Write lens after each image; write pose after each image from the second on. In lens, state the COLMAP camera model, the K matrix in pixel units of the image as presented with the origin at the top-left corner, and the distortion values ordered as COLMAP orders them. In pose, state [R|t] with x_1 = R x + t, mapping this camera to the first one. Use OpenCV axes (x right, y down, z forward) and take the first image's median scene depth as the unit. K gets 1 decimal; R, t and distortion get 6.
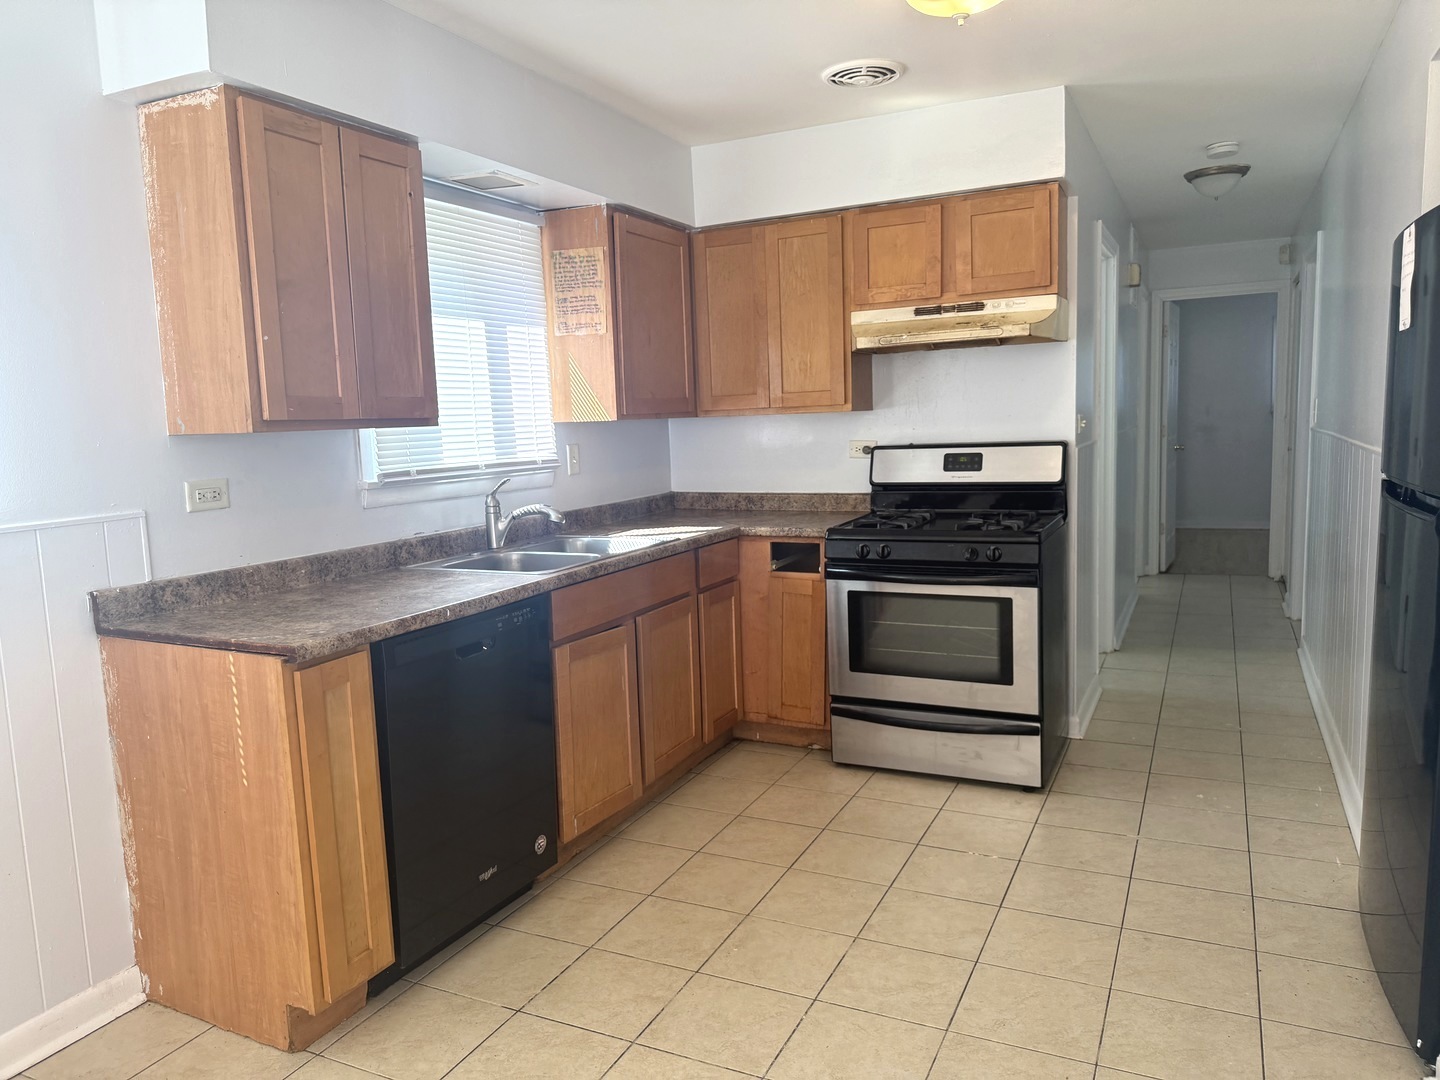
lens RADIAL K [[1002.6, 0, 720.0], [0, 1002.6, 540.0], [0, 0, 1]] dist [0.001078, -0.005060]
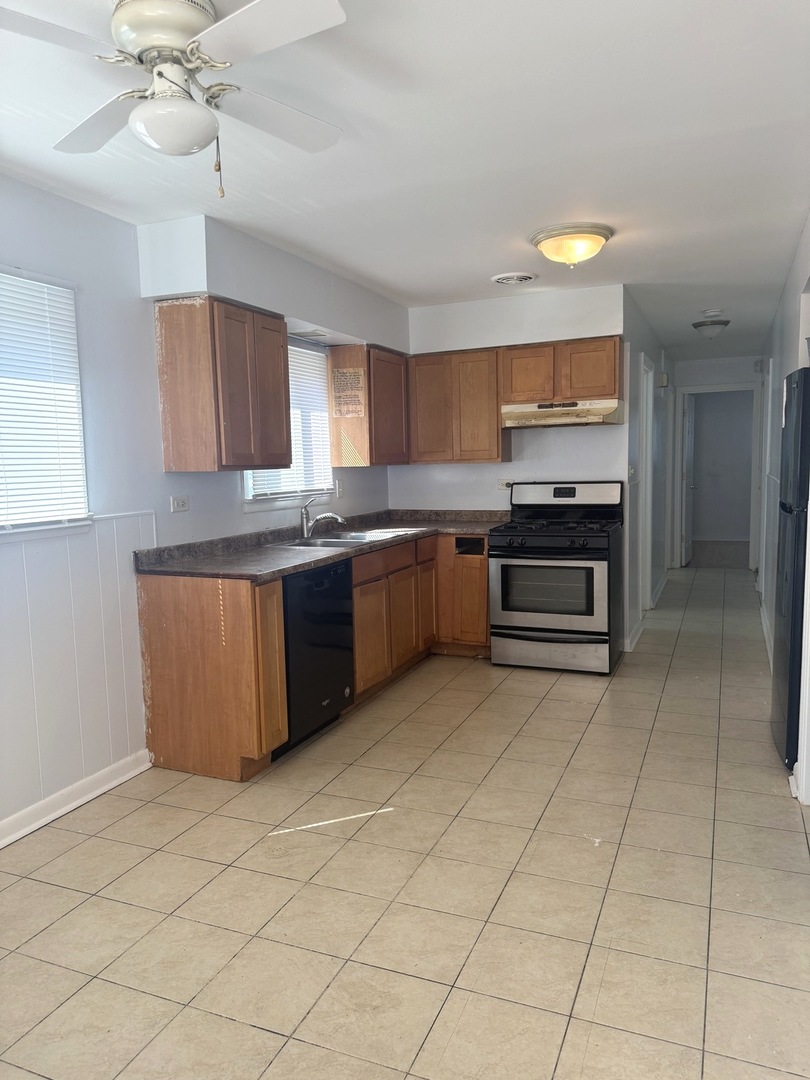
lens RADIAL K [[774.8, 0, 402.2], [0, 774.8, 546.2], [0, 0, 1]] dist [0.029967, 0.001132]
pose [[0.998327, 0.005572, 0.057546, -0.131010], [-0.004666, 0.999863, -0.015868, 0.043316], [-0.057626, 0.015573, 0.998217, -0.371188]]
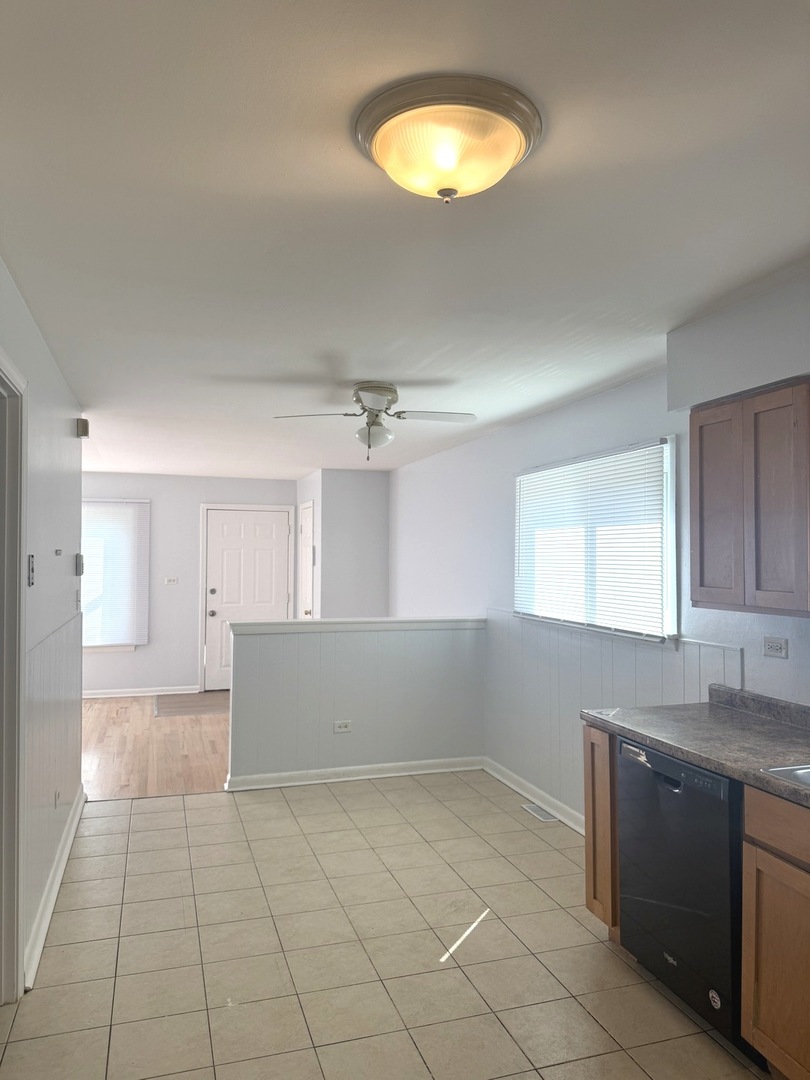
lens RADIAL K [[774.8, 0, 402.2], [0, 774.8, 546.2], [0, 0, 1]] dist [0.029967, 0.001132]
pose [[-0.720582, 0.024038, -0.692953, 0.541425], [-0.063105, 0.992977, 0.100067, -0.211931], [0.690492, 0.115835, -0.714005, 1.086269]]
